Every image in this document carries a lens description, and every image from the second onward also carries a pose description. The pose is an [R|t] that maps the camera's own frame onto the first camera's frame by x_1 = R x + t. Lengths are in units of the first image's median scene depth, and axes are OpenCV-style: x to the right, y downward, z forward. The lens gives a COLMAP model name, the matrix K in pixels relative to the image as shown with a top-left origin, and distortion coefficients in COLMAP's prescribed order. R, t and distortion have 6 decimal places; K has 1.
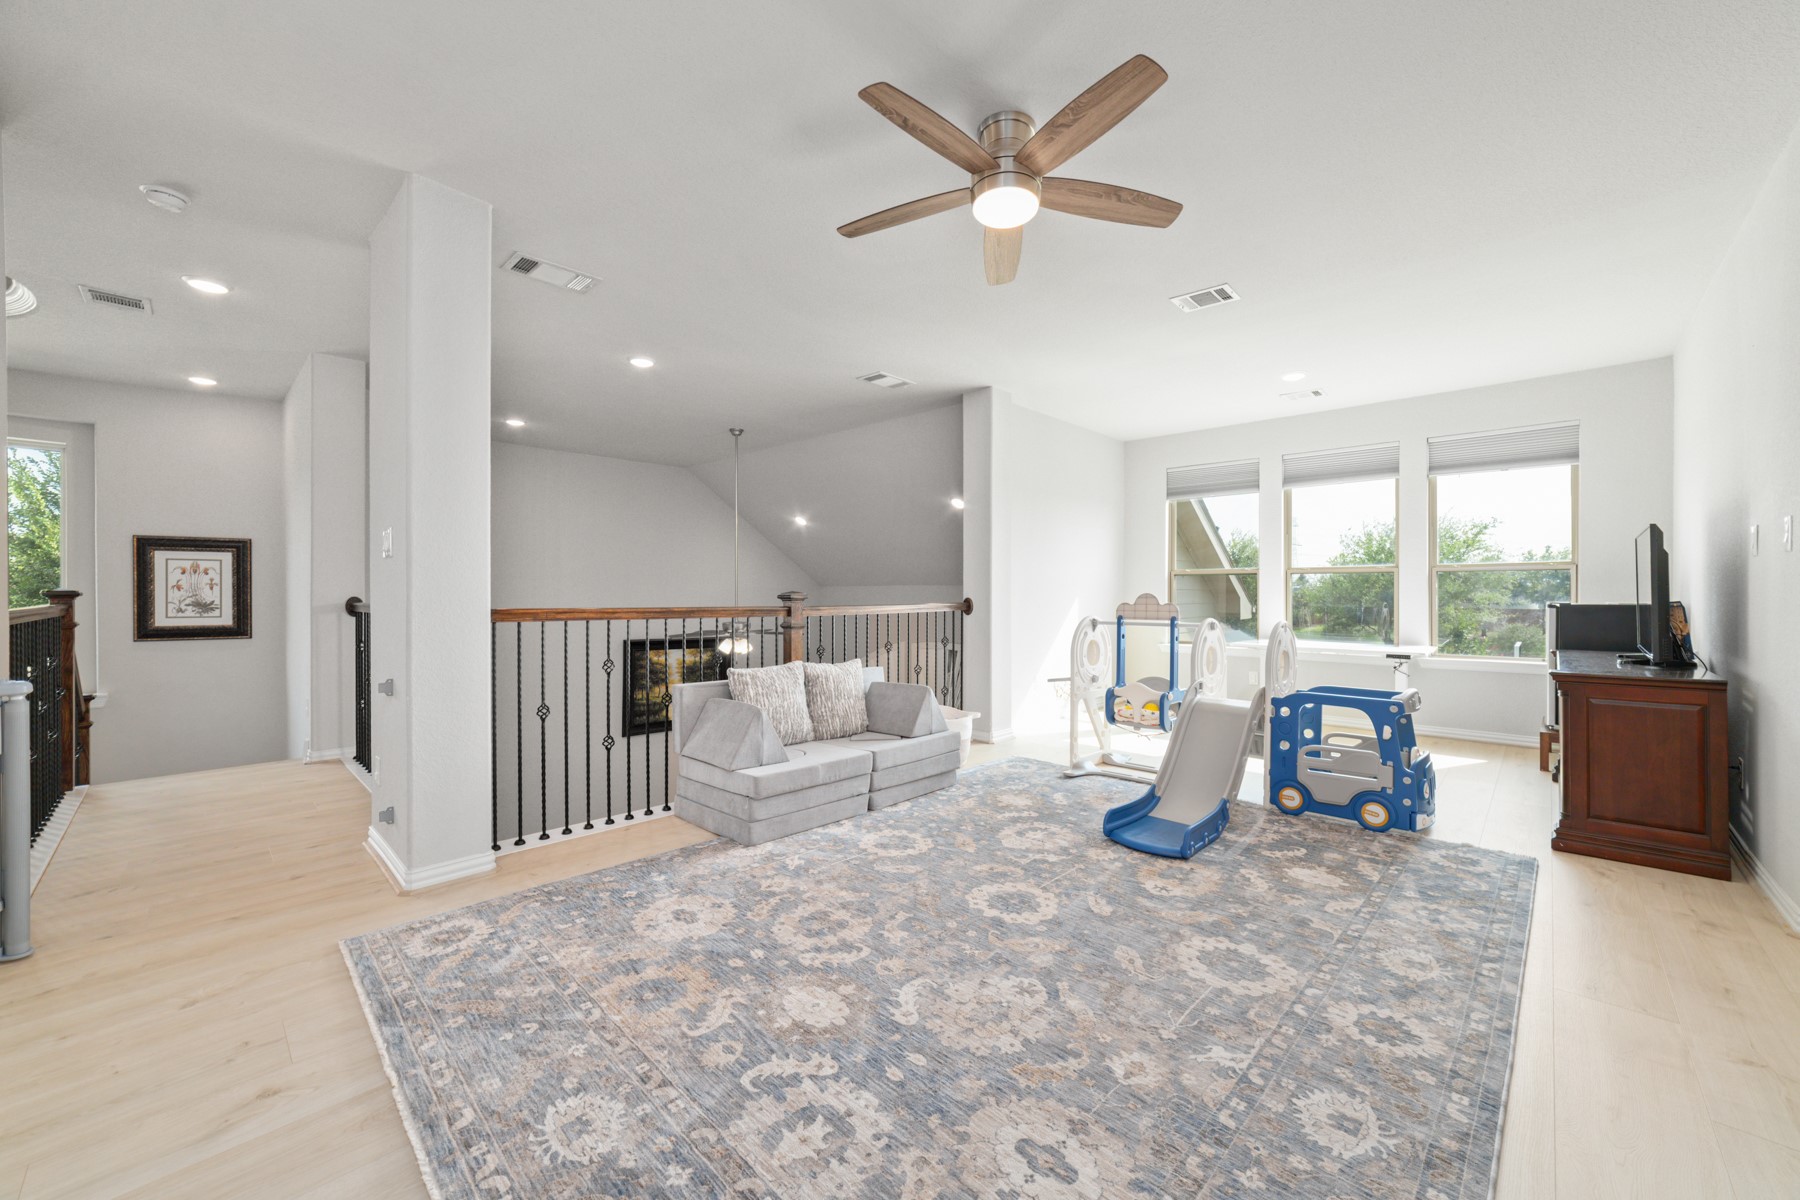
lens RADIAL K [[693.4, 0, 916.7], [0, 693.4, 591.4], [0, 0, 1]] dist [-0.010800, 0.002409]
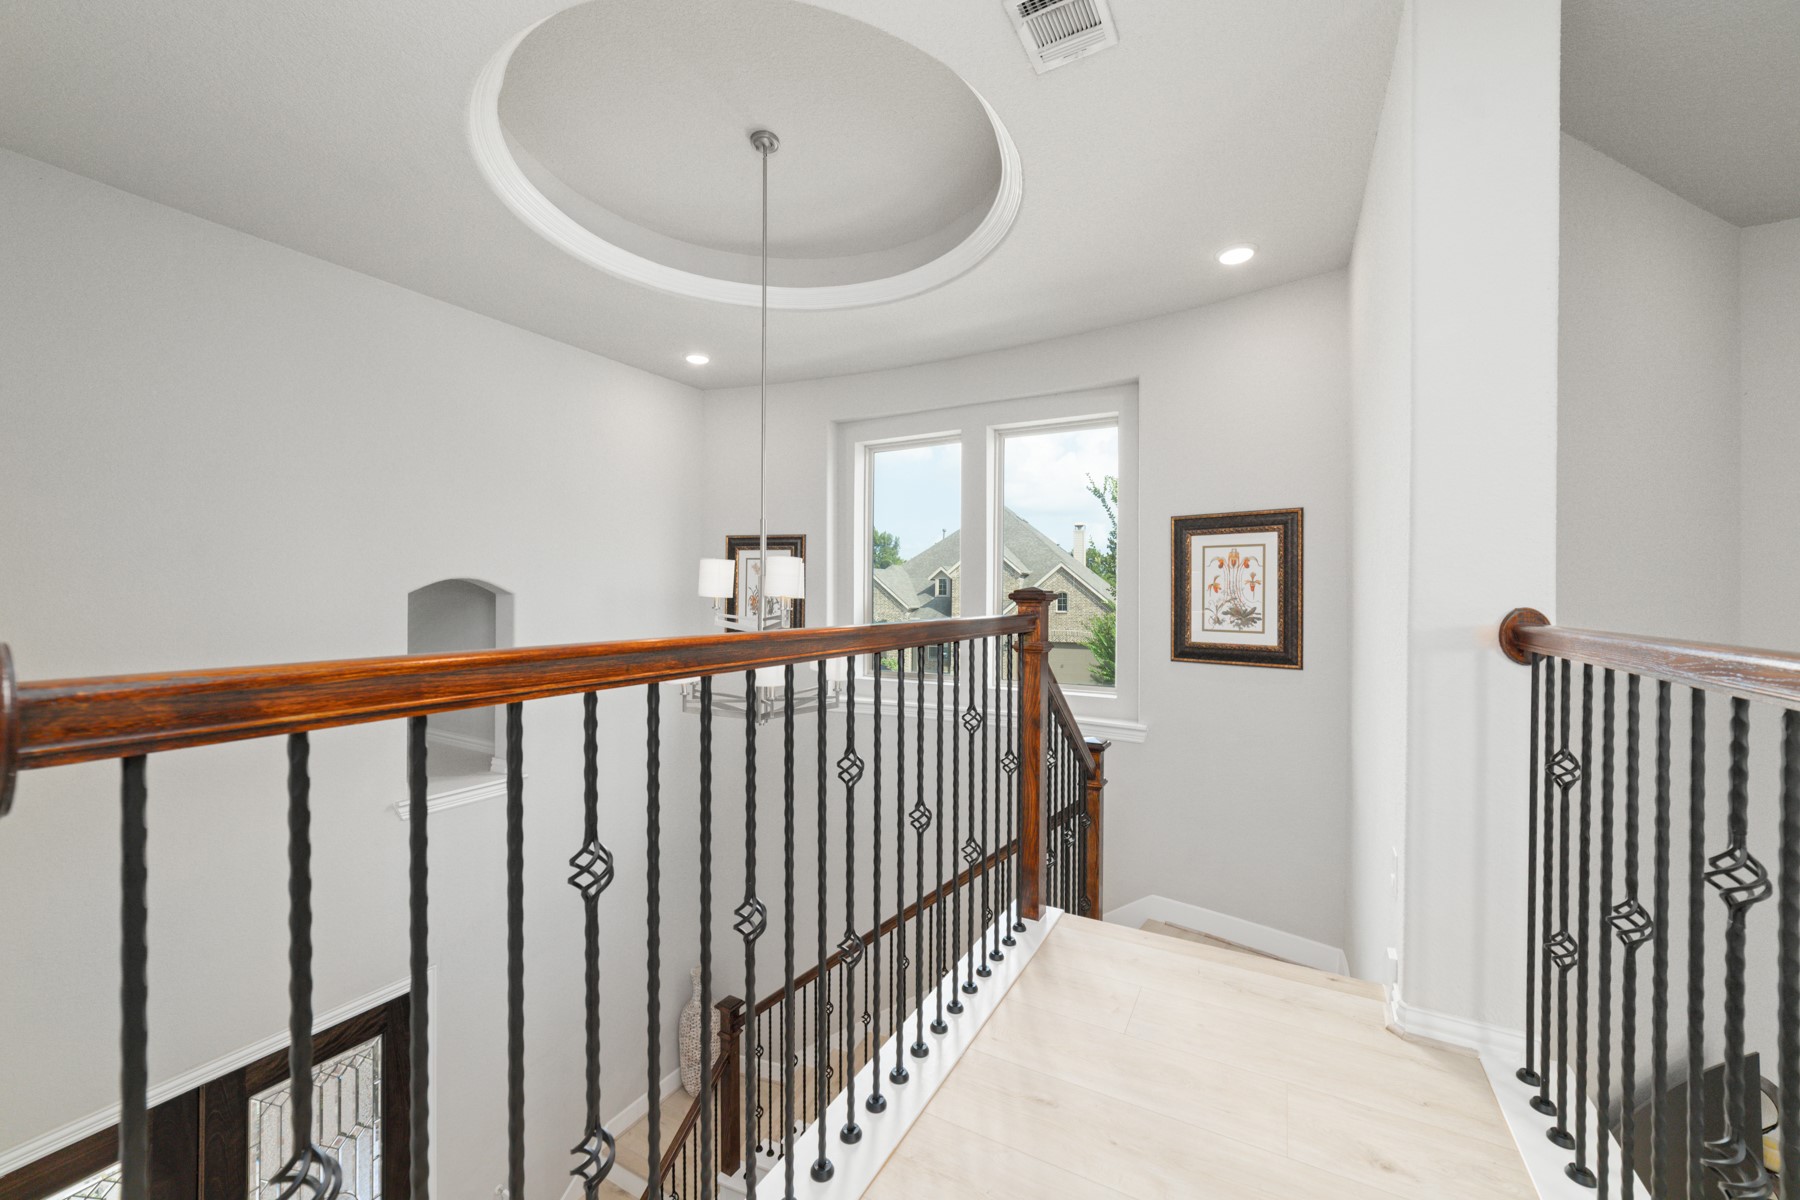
lens RADIAL K [[693.4, 0, 913.9], [0, 693.4, 595.4], [0, 0, 1]] dist [-0.010800, 0.002409]
pose [[0.258994, 0.004407, -0.965869, -0.488103], [-0.004897, 0.999983, 0.003250, 0.001605], [0.965867, 0.003888, 0.259011, 0.533555]]
